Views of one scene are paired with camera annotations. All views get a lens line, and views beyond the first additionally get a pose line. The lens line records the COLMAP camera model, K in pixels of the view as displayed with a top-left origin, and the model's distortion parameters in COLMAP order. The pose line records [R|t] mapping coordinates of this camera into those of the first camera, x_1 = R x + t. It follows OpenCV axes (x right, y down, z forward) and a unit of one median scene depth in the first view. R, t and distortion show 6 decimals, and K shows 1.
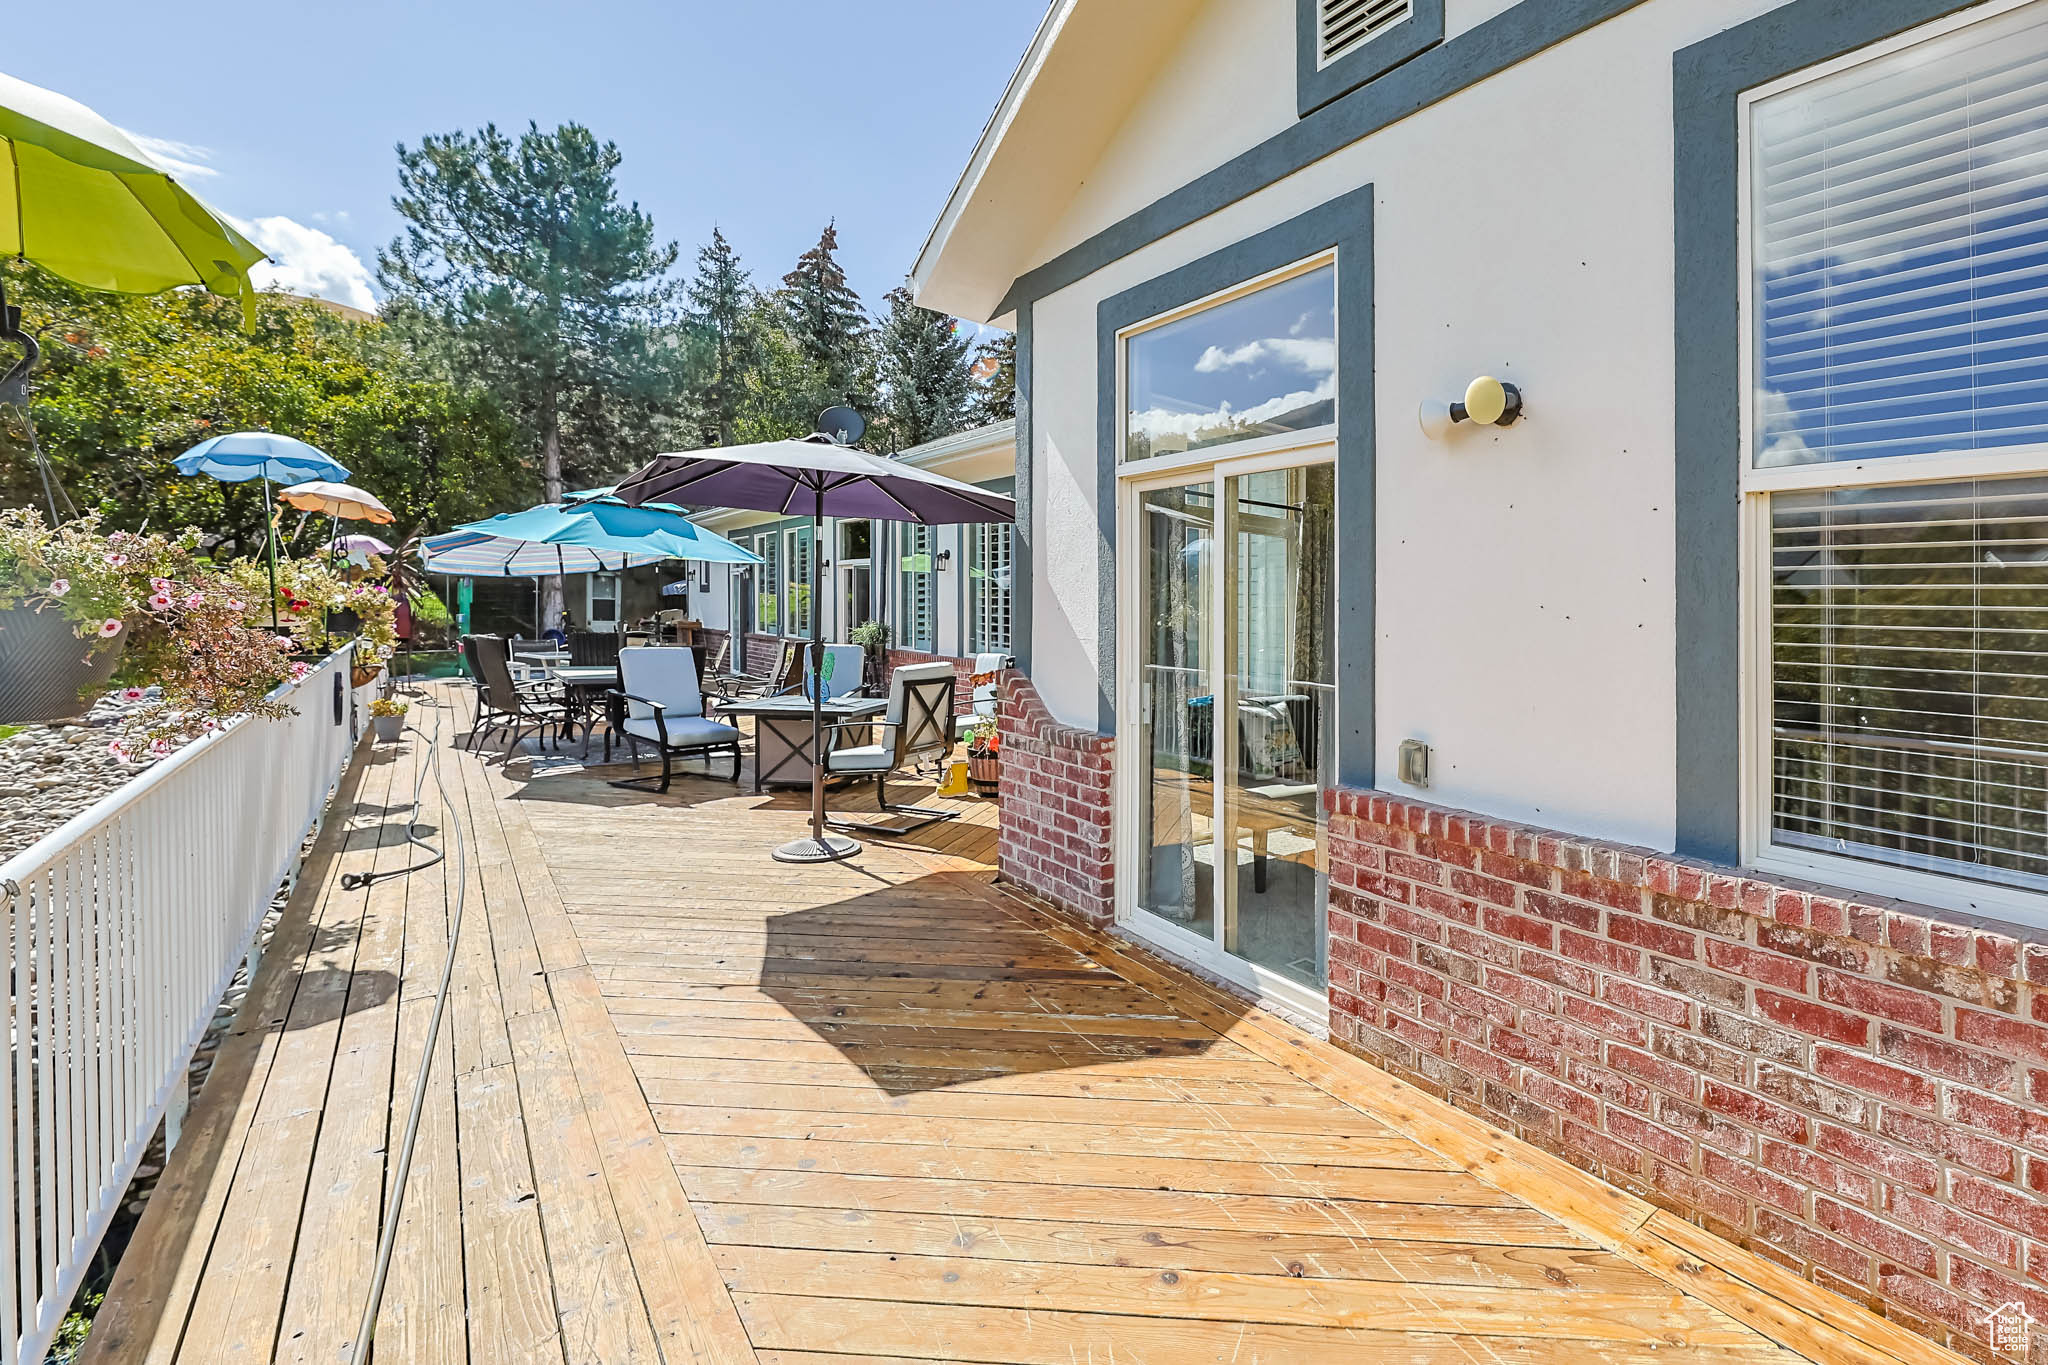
lens RADIAL K [[1221.8, 0, 1024.5], [0, 1221.8, 613.5], [0, 0, 1]] dist [0.025598, 0.000134]
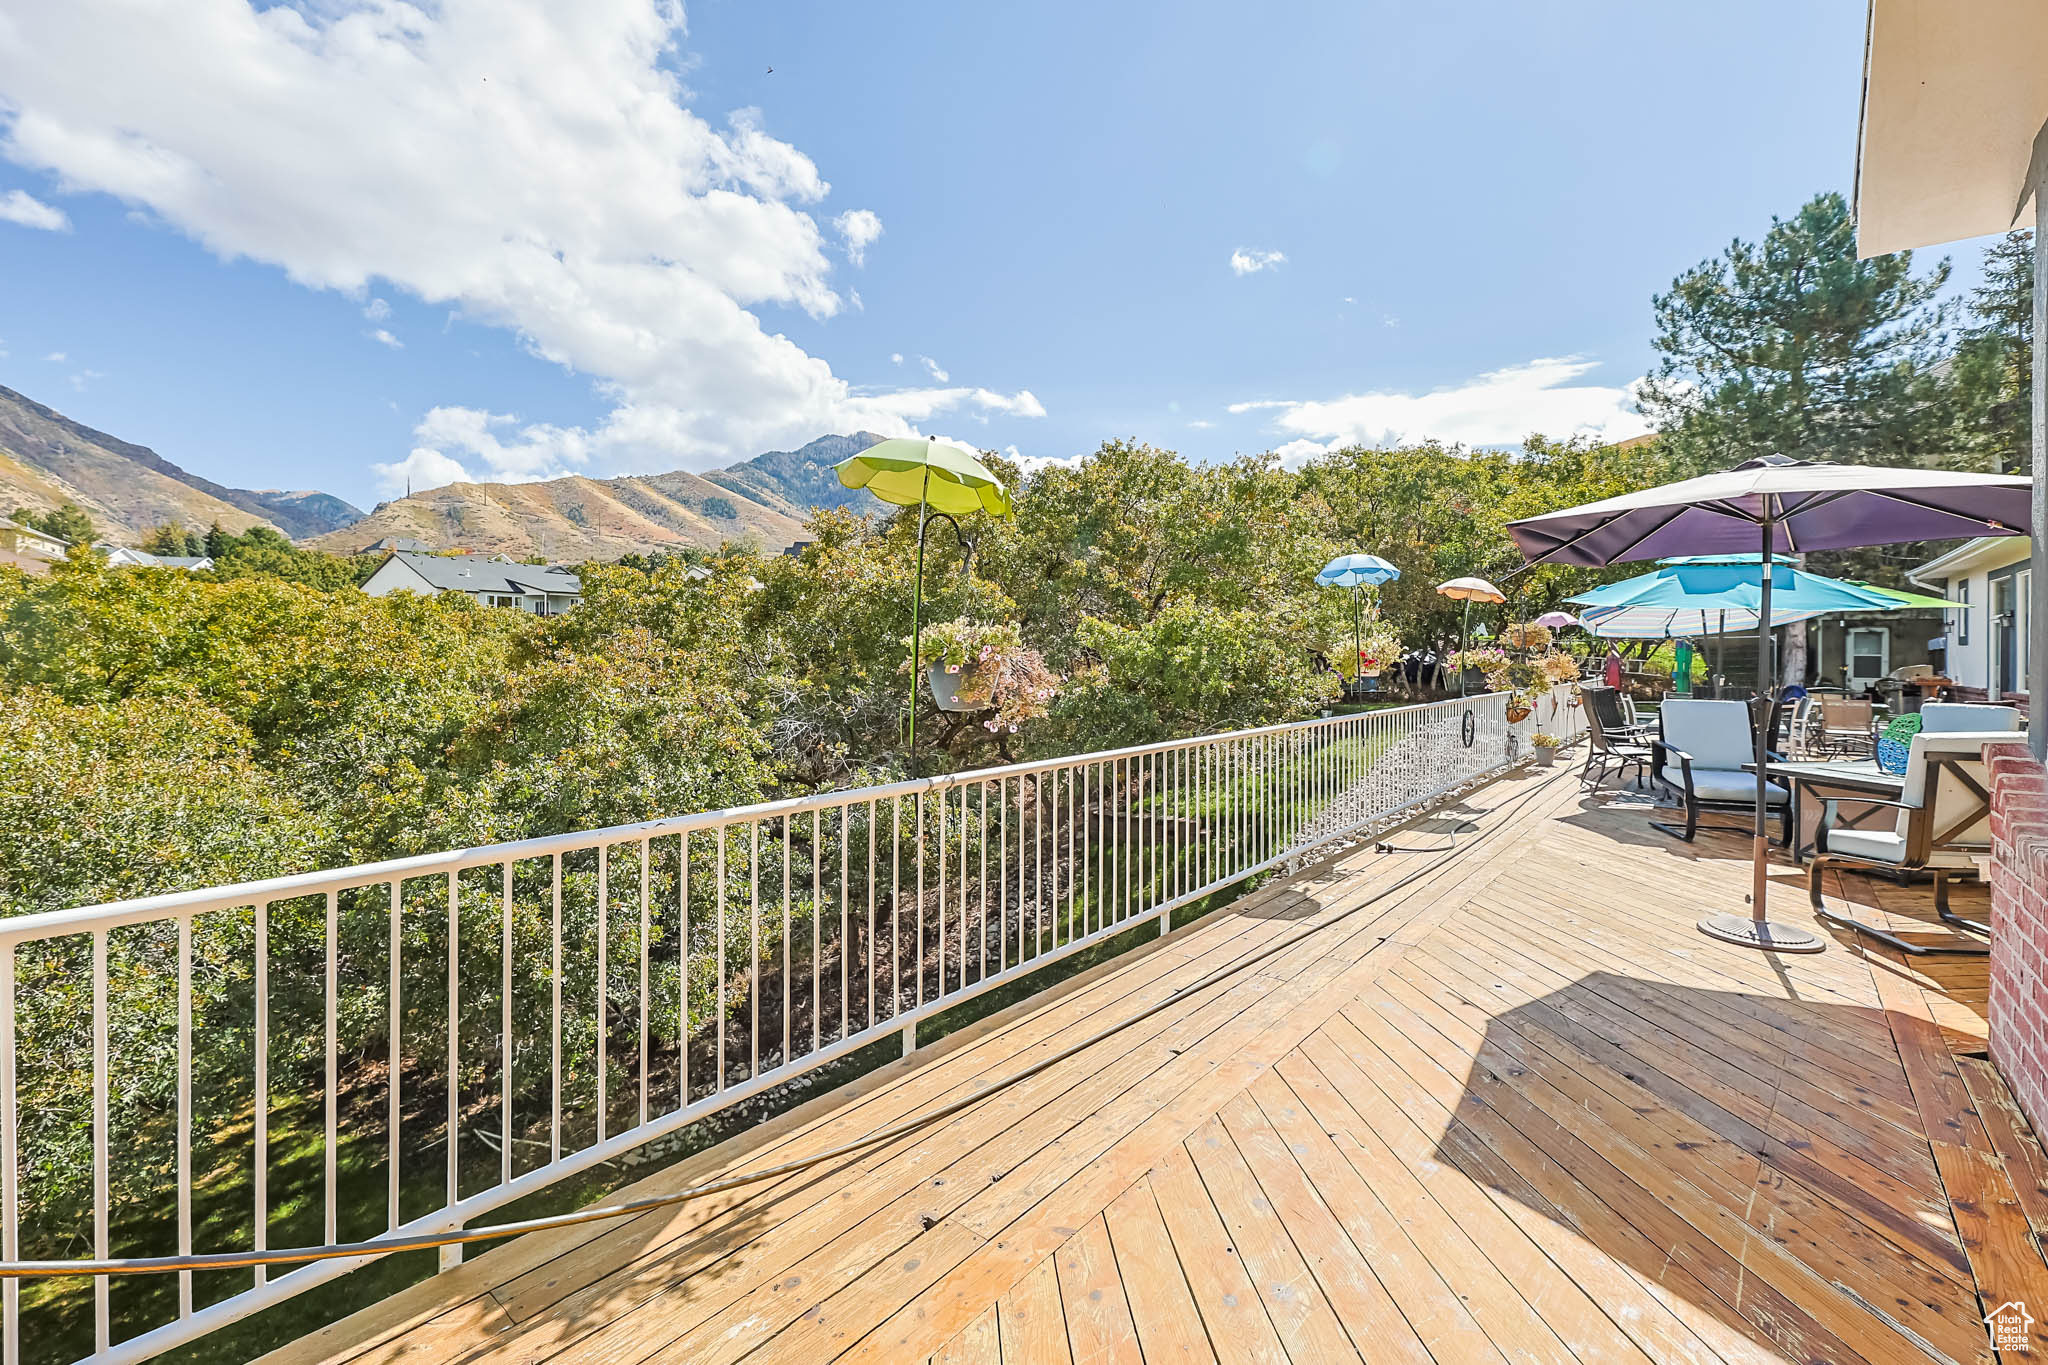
lens RADIAL K [[795.7, 0, 1024.0], [0, 795.7, 682.5], [0, 0, 1]] dist [0.001102, 0.000206]
pose [[0.170879, 0.011140, -0.985229, 0.183661], [-0.002580, 0.999938, 0.010859, 0.005016], [0.985289, 0.000686, 0.170897, 0.232534]]
